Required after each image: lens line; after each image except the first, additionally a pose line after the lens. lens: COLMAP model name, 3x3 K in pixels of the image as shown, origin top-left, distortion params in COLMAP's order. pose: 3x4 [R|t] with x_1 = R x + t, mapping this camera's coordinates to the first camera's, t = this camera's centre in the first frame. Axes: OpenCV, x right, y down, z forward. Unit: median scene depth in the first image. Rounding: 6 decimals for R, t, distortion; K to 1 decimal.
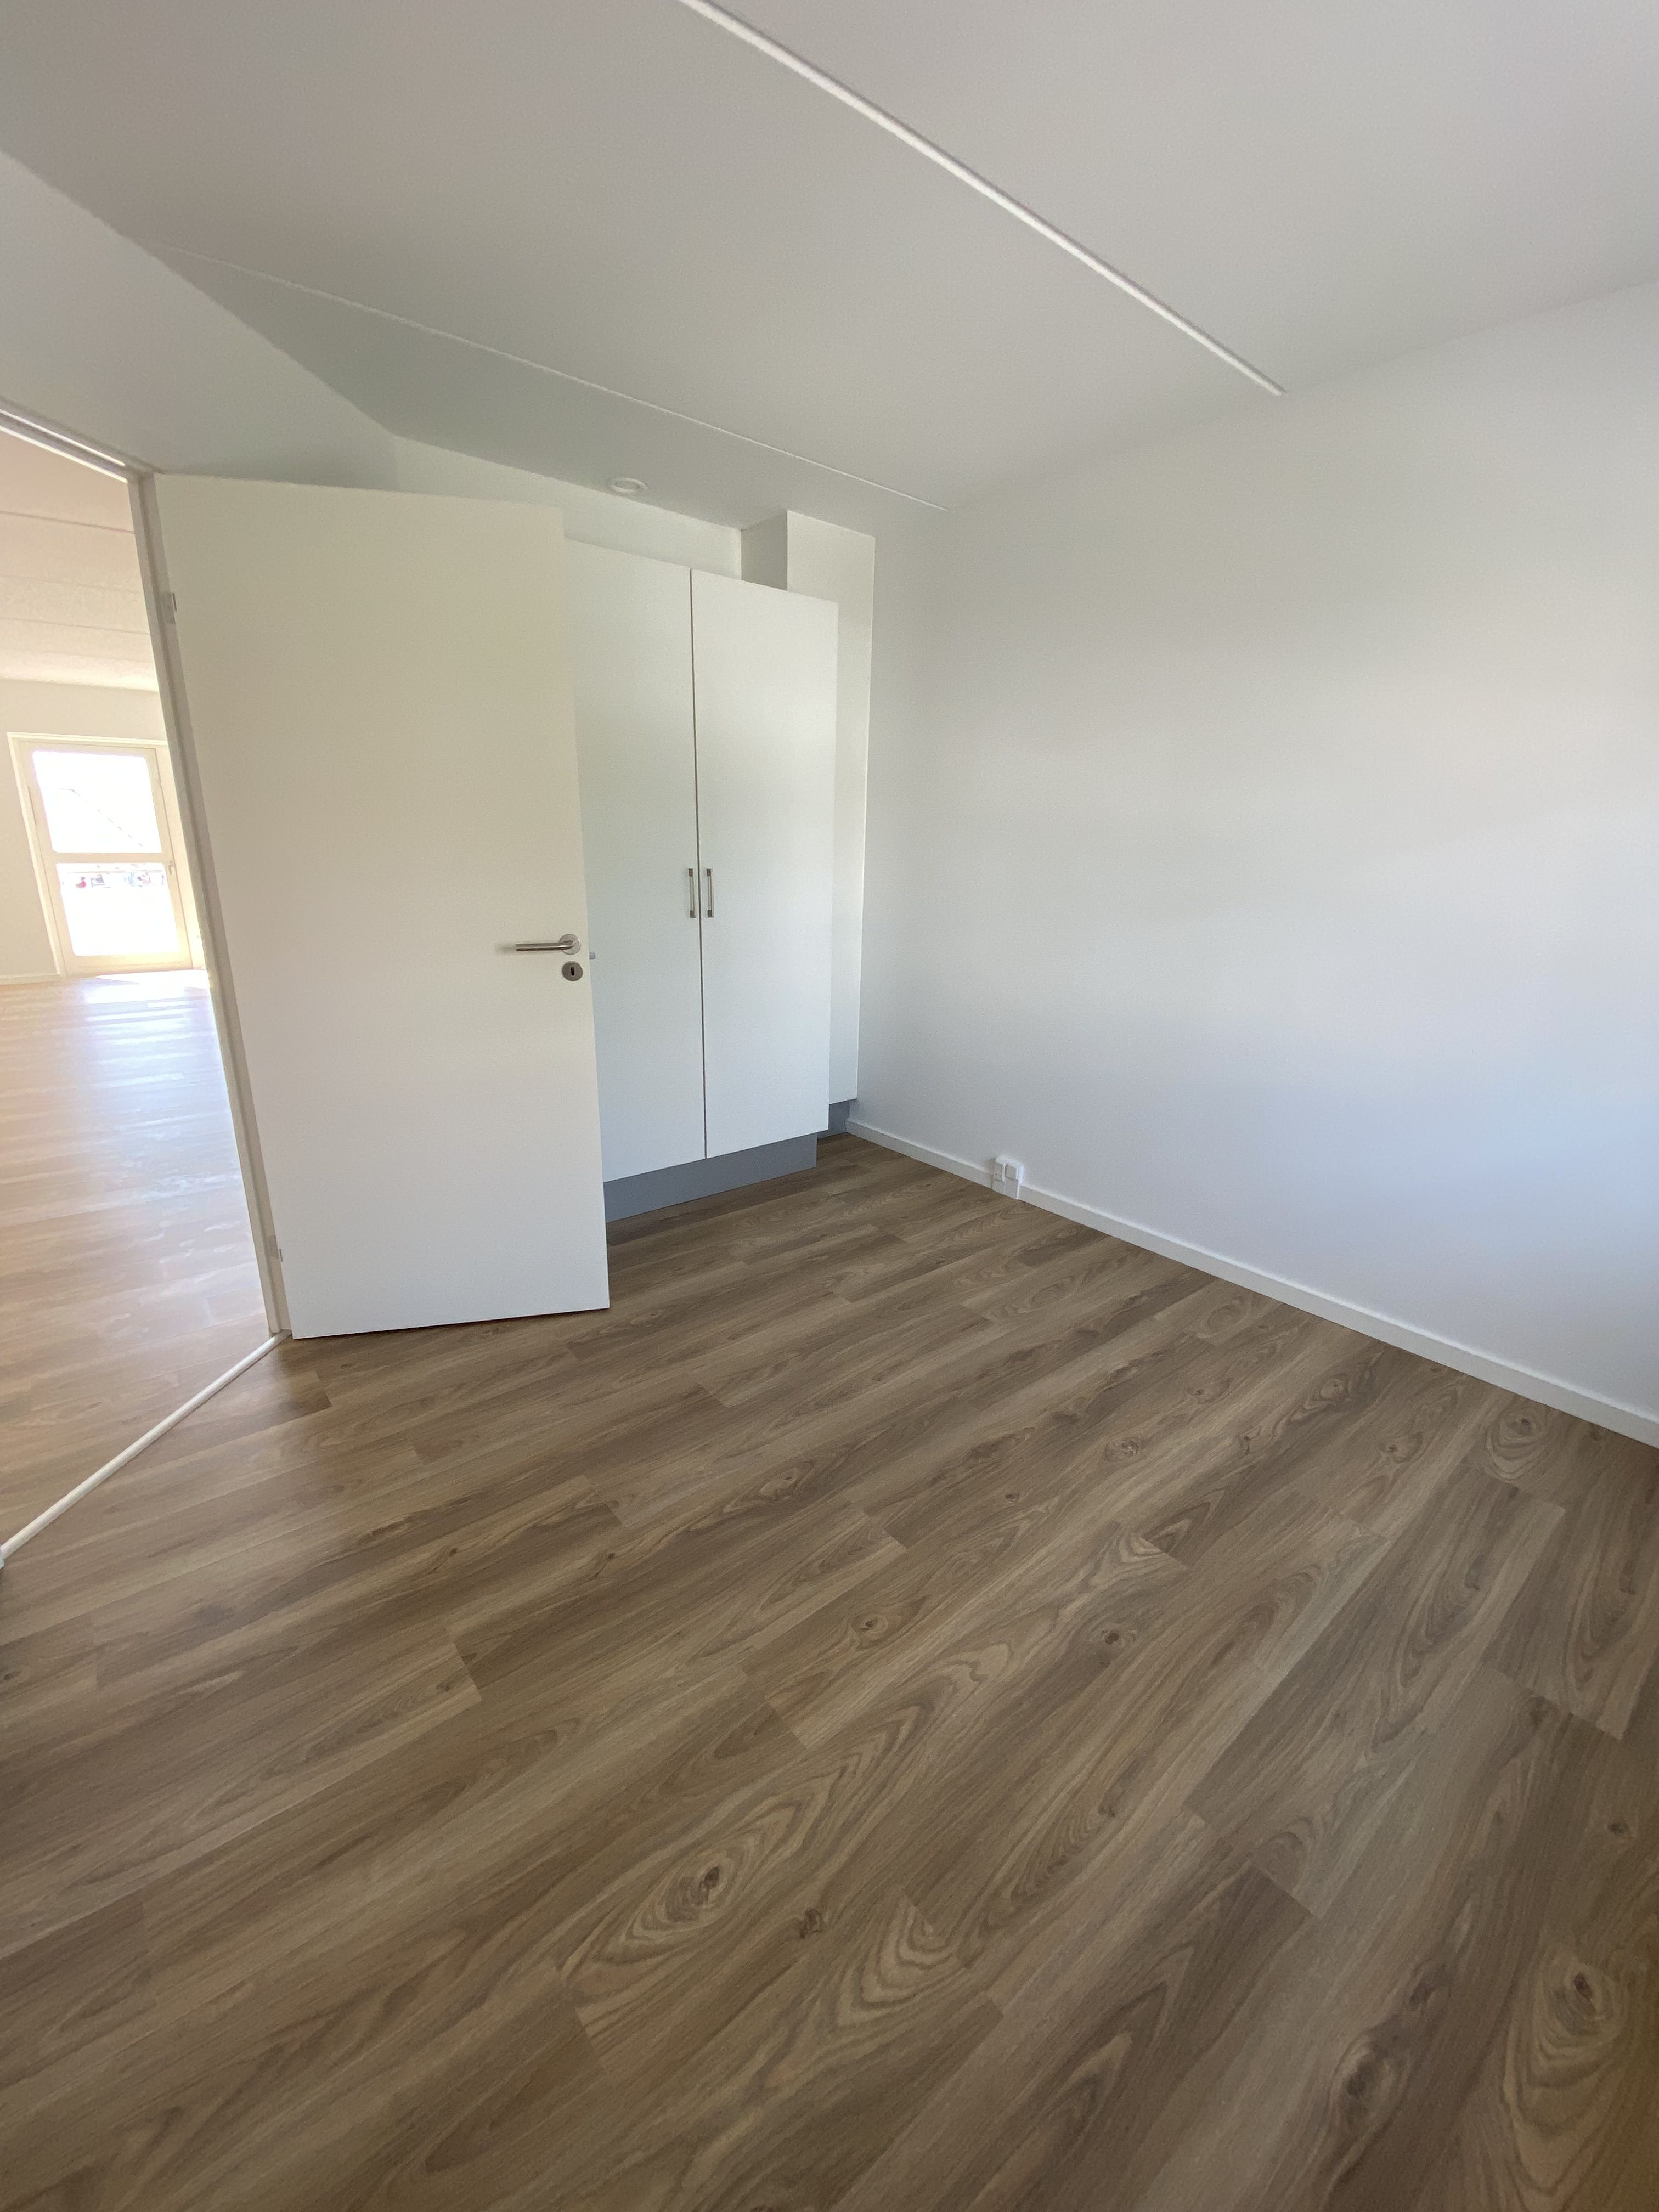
lens RADIAL K [[898.5, 0, 835.4], [0, 898.5, 1107.4], [0, 0, 1]] dist [-0.013292, -0.001287]
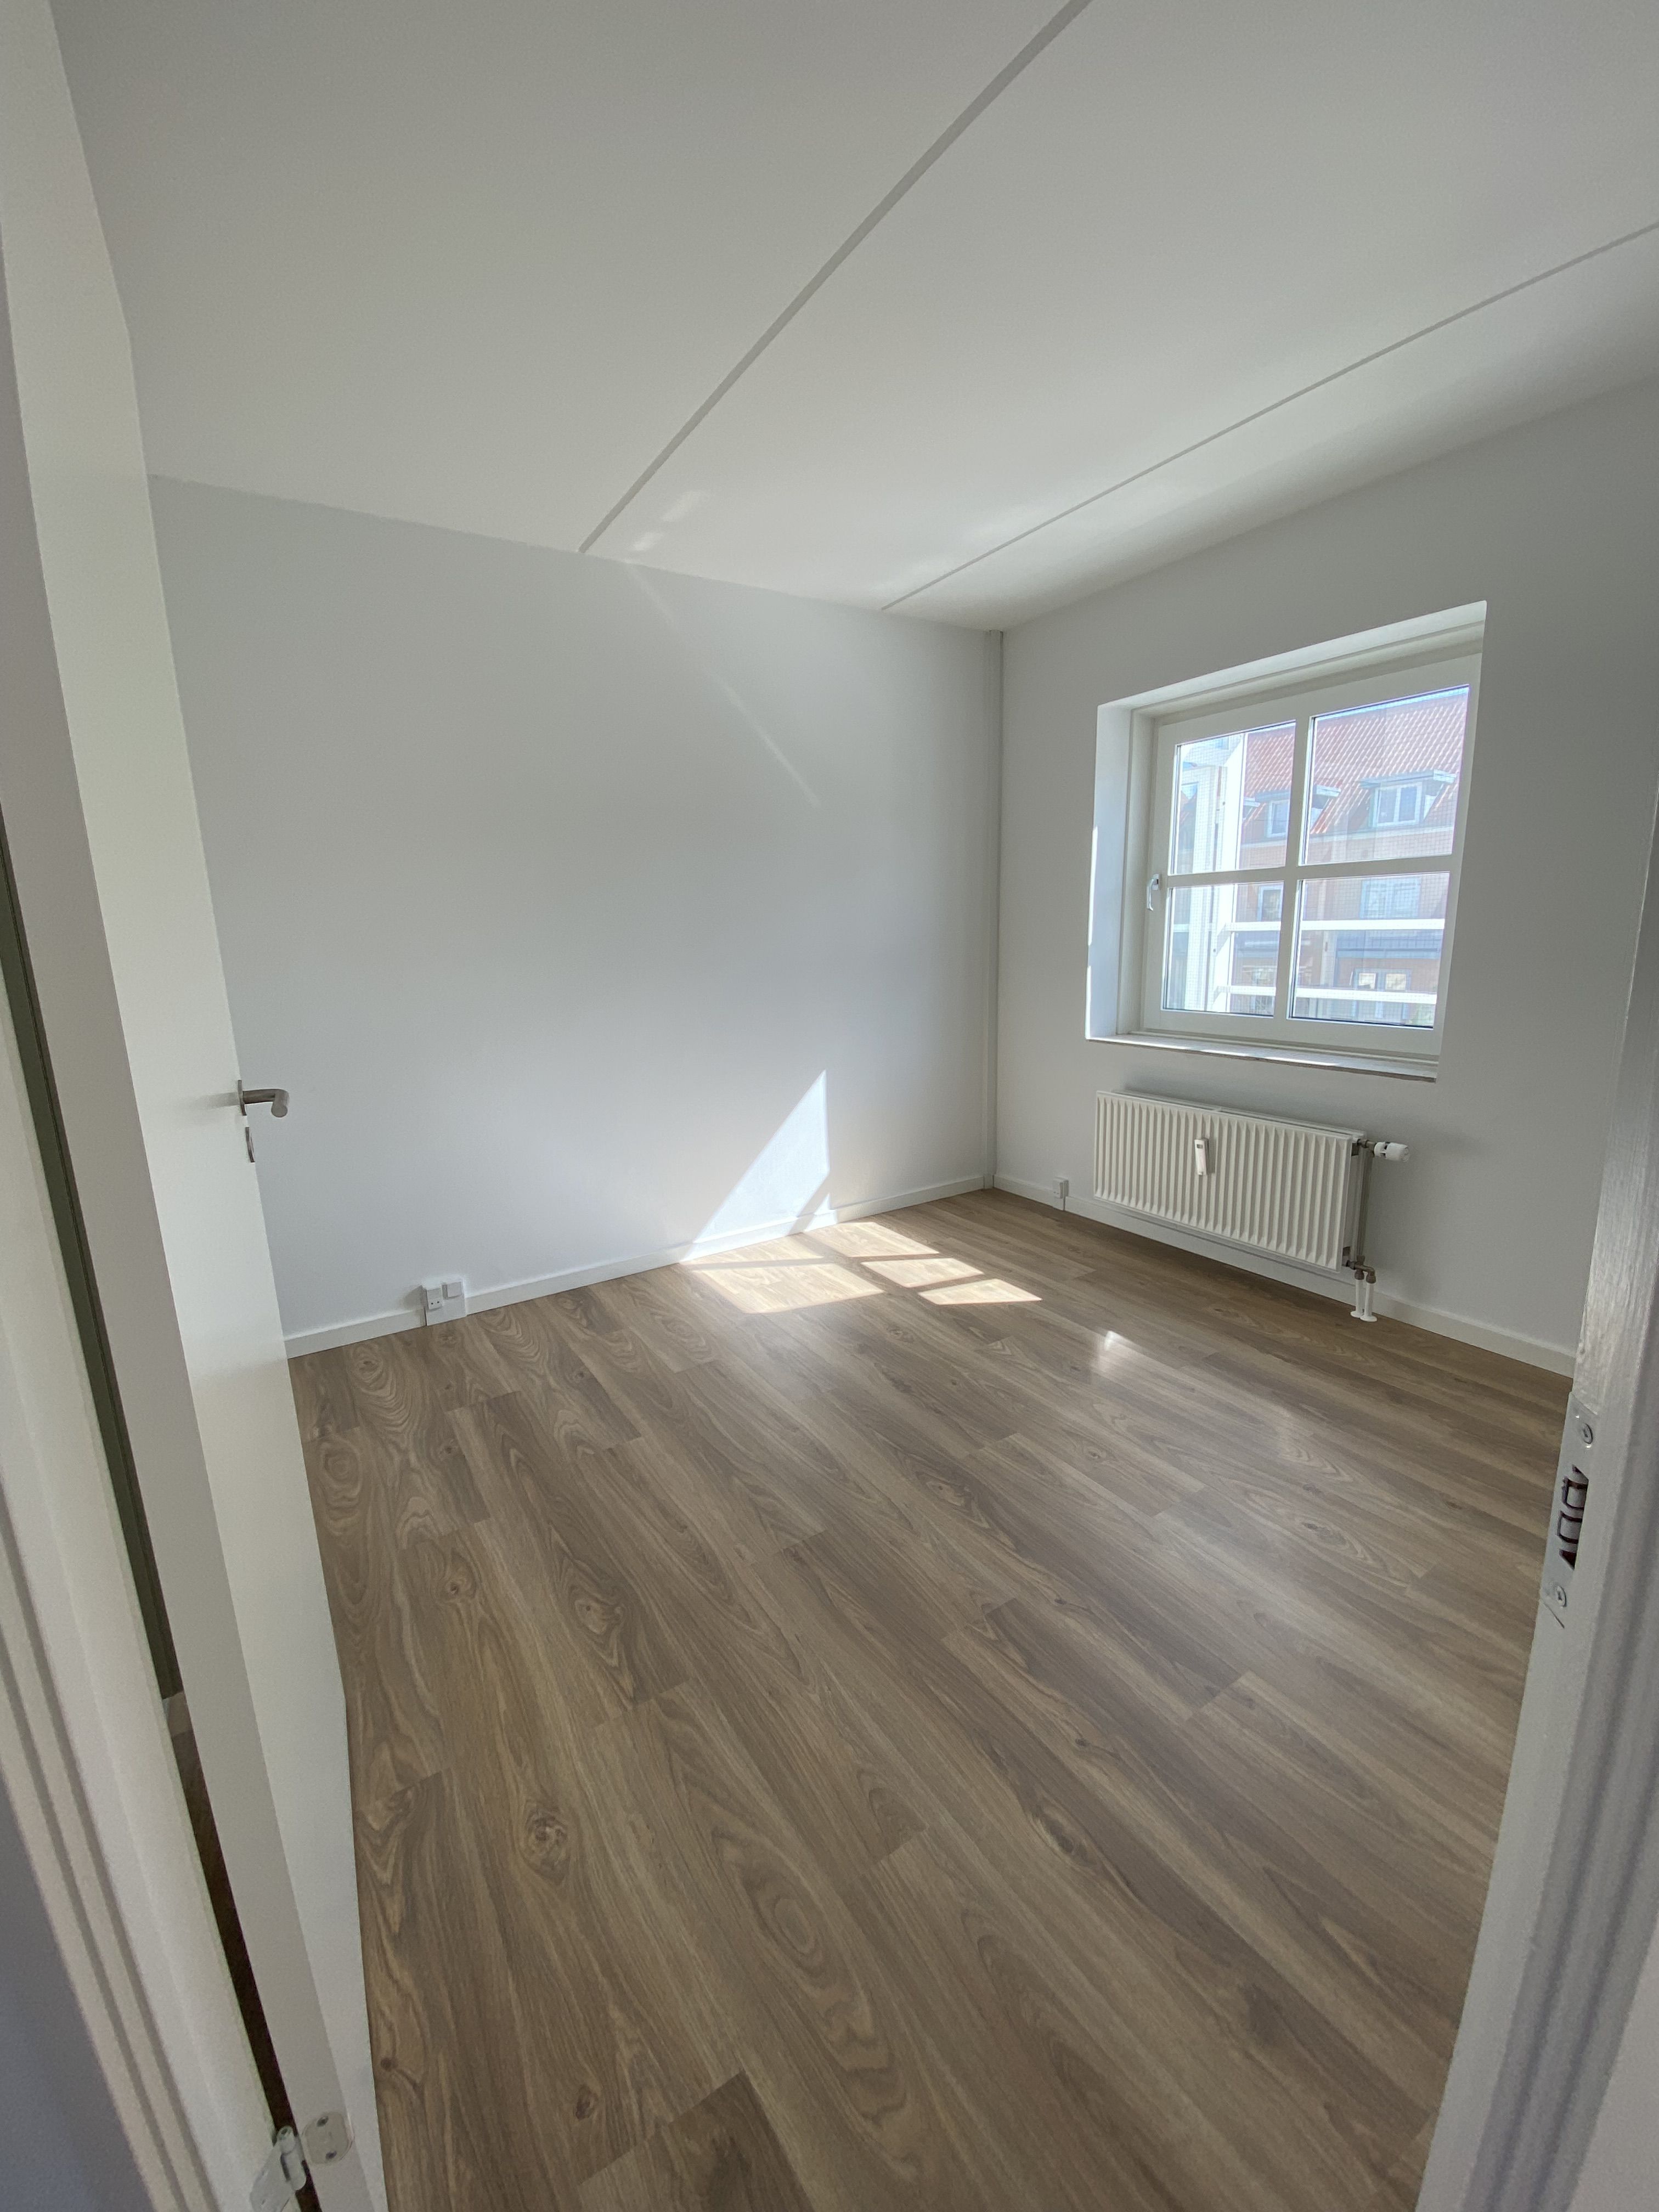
lens RADIAL K [[898.5, 0, 834.5], [0, 898.5, 1111.7], [0, 0, 1]] dist [-0.013292, -0.001287]
pose [[0.125940, -0.251360, 0.959665, -0.844871], [0.327970, 0.923522, 0.198853, -0.214710], [-0.936256, 0.289697, 0.198747, 0.677870]]
